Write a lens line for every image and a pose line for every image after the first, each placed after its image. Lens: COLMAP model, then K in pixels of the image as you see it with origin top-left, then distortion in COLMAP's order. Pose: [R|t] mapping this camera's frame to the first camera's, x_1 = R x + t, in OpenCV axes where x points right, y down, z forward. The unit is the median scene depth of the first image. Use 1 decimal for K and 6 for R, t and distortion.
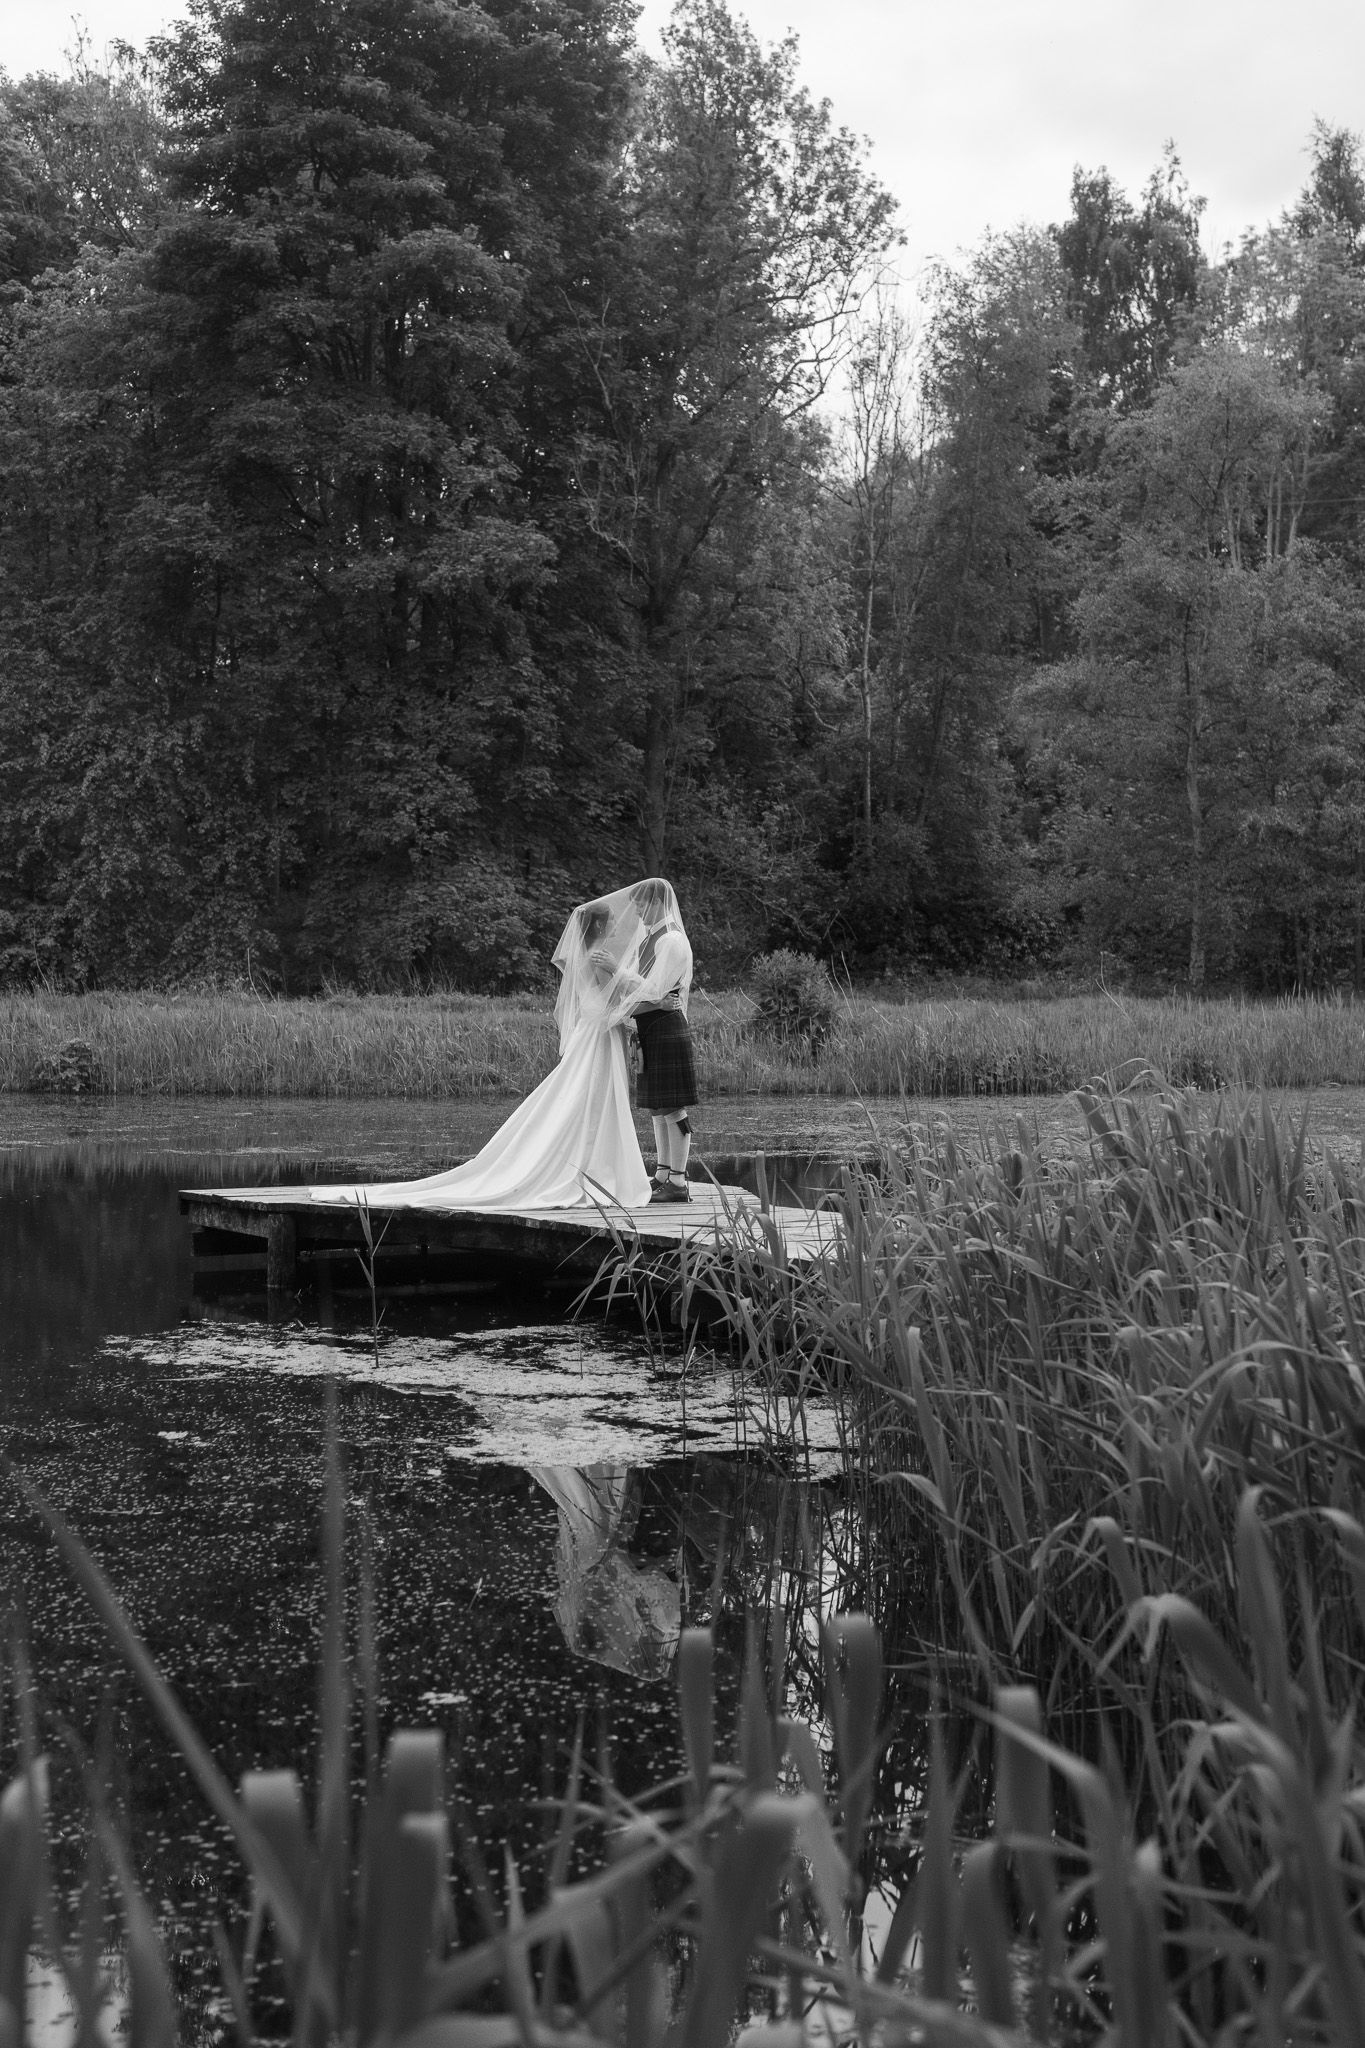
lens RADIAL K [[2848.9, 0, 682.5], [0, 2848.9, 1024.0], [0, 0, 1]] dist [-0.006956, -0.076225]
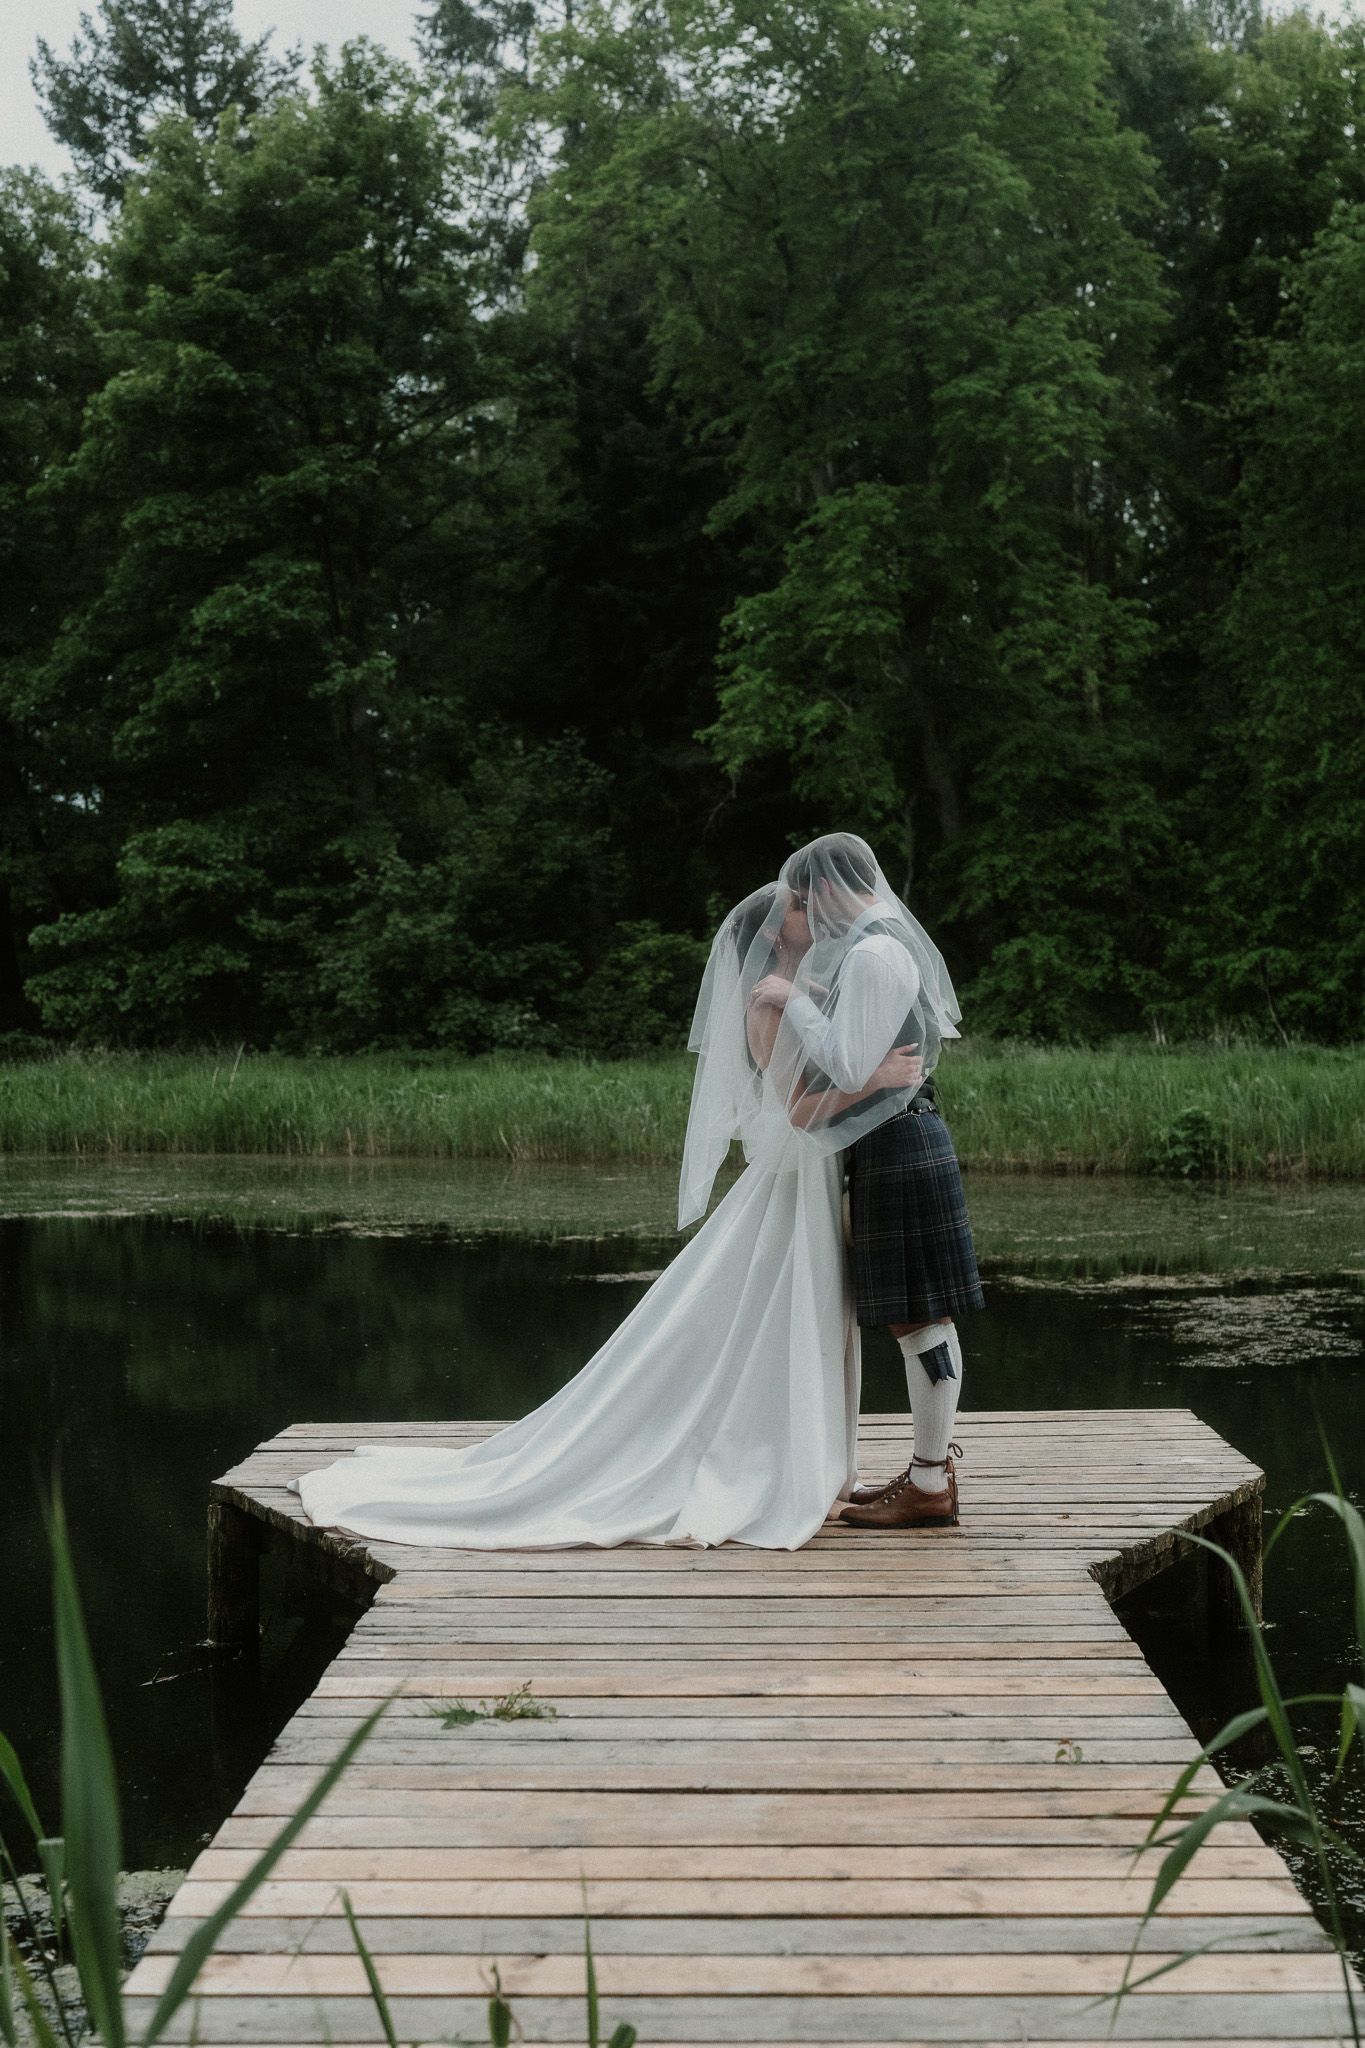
lens RADIAL K [[2848.9, 0, 682.5], [0, 2848.9, 1024.0], [0, 0, 1]] dist [-0.006956, -0.076225]
pose [[0.849951, -0.016671, -0.526598, 0.086739], [0.008397, 0.999801, -0.018098, -0.004866], [0.526795, 0.010960, 0.849921, 0.246445]]
